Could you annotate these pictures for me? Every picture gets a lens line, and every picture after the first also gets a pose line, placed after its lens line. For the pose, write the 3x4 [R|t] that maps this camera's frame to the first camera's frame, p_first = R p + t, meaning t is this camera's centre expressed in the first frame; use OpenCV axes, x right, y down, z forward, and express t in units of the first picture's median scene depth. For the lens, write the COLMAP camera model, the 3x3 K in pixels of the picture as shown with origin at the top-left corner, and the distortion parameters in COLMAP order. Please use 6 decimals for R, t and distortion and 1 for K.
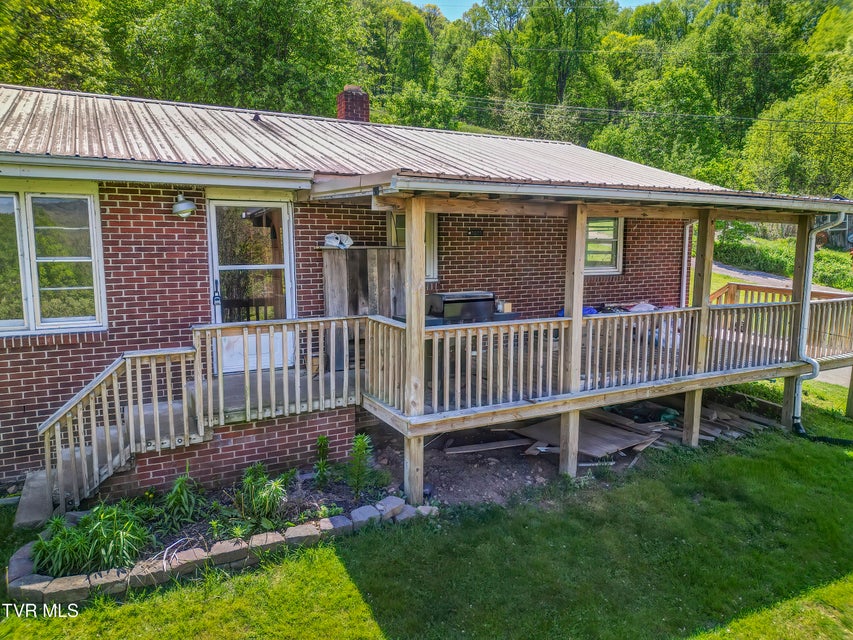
lens RADIAL K [[602.3, 0, 434.9], [0, 602.3, 317.5], [0, 0, 1]] dist [0.077002, -0.061114]
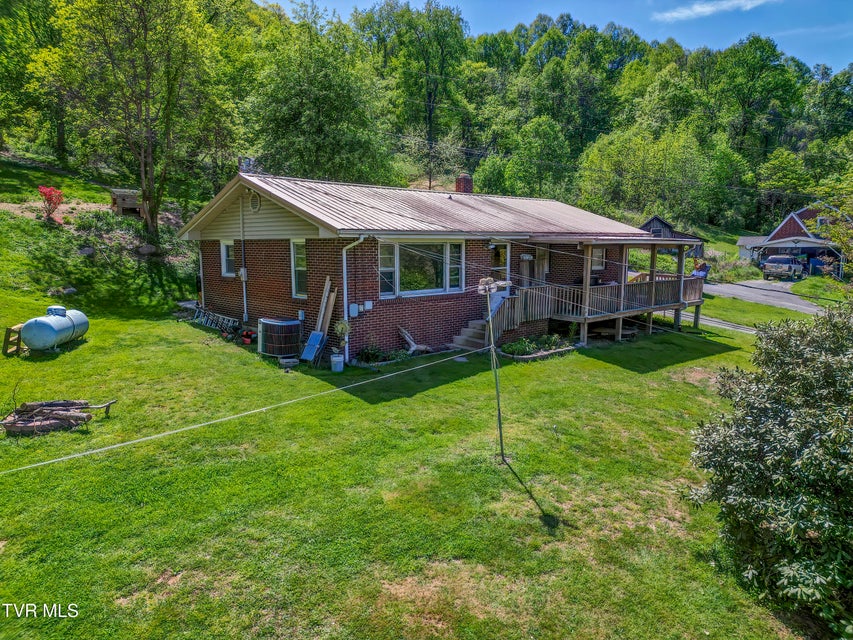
lens RADIAL K [[601.3, 0, 426.5], [0, 601.3, 320.0], [0, 0, 1]] dist [0.071578, -0.068769]
pose [[0.967903, -0.033144, 0.249130, -1.208009], [0.031500, 0.999448, 0.010587, 0.096567], [-0.249343, -0.002399, 0.968412, -1.343369]]
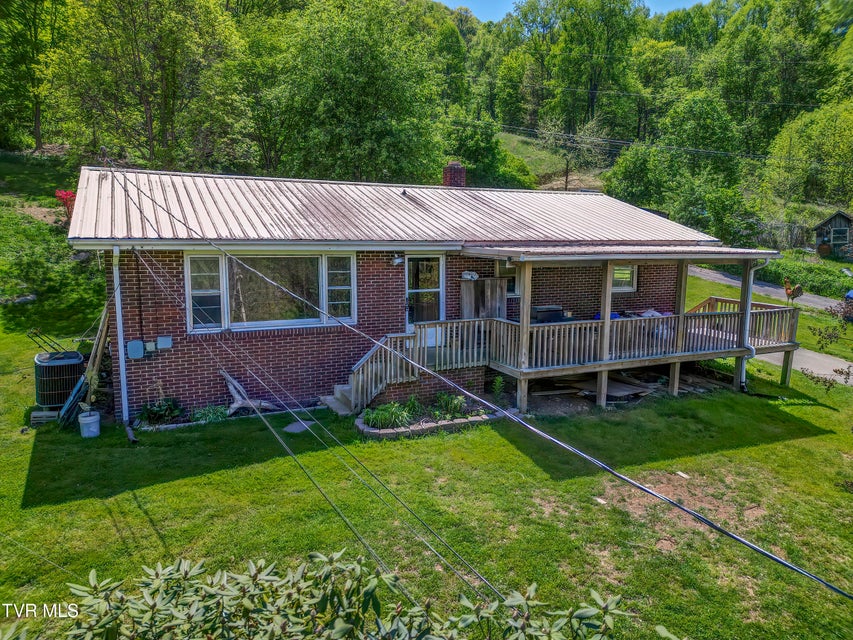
lens RADIAL K [[601.3, 0, 426.5], [0, 601.3, 320.0], [0, 0, 1]] dist [0.071578, -0.068769]
pose [[0.998388, 0.010025, -0.055866, -0.188405], [-0.009582, 0.999920, 0.008200, -0.009318], [0.055944, -0.007651, 0.998405, -0.774776]]
